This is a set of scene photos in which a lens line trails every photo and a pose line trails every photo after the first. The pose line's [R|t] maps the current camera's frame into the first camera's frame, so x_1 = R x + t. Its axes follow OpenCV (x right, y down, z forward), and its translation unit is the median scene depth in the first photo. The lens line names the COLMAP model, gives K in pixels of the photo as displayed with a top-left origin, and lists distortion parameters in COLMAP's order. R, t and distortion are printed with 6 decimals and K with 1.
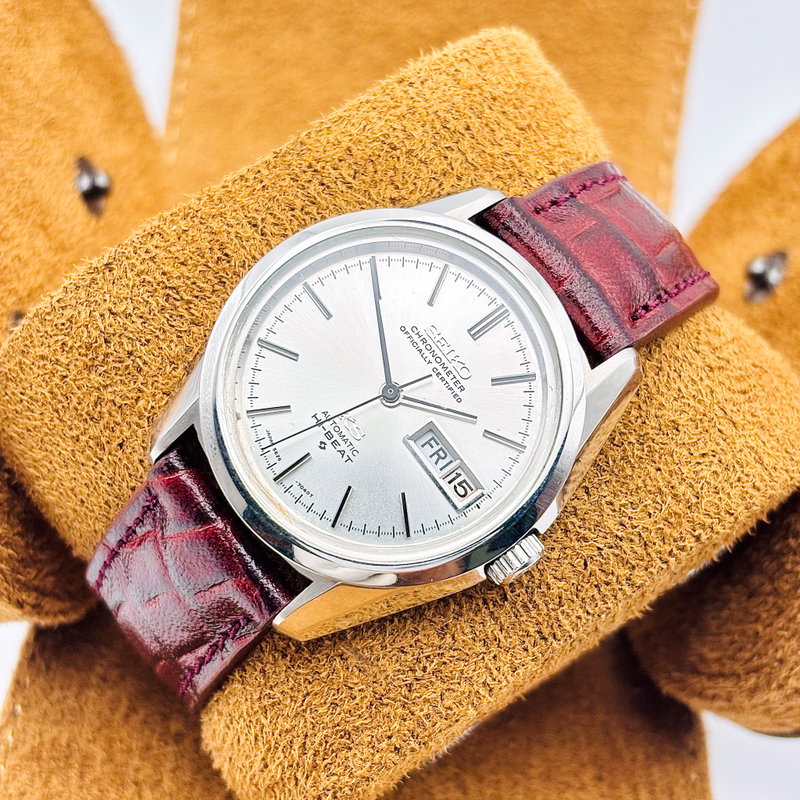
lens RADIAL K [[1637.3, 0, 373.4], [0, 1637.3, 424.5], [0, 0, 1]] dist [0.382884, -0.700811]
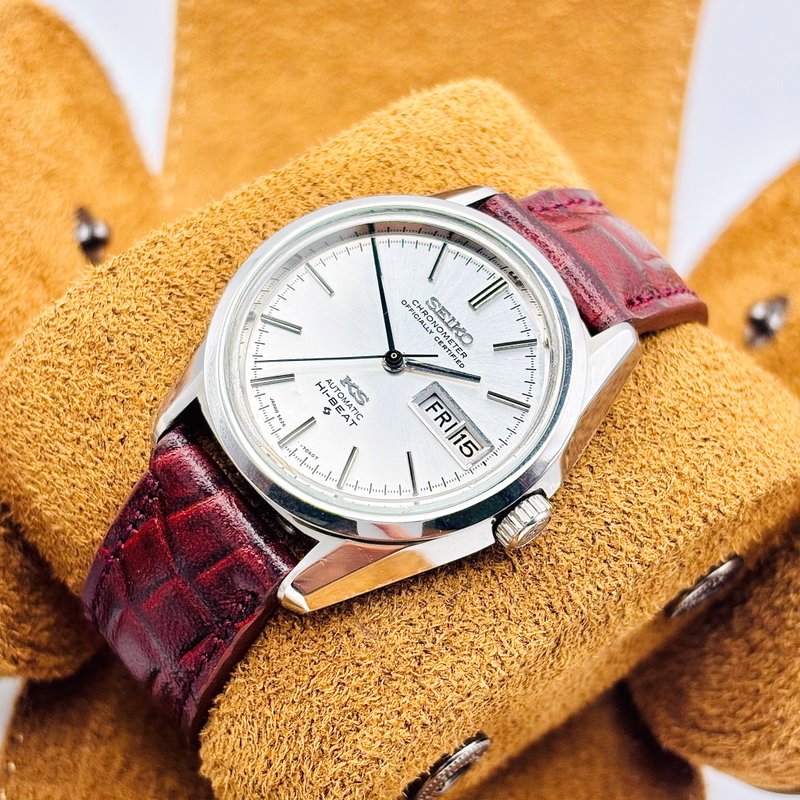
lens RADIAL K [[1637.3, 0, 373.4], [0, 1637.3, 424.5], [0, 0, 1]] dist [0.382884, -0.700811]
pose [[0.999687, -0.013895, 0.020795, -0.022234], [0.018249, 0.973818, -0.226596, 0.234155], [-0.017102, 0.226905, 0.973767, 0.025429]]
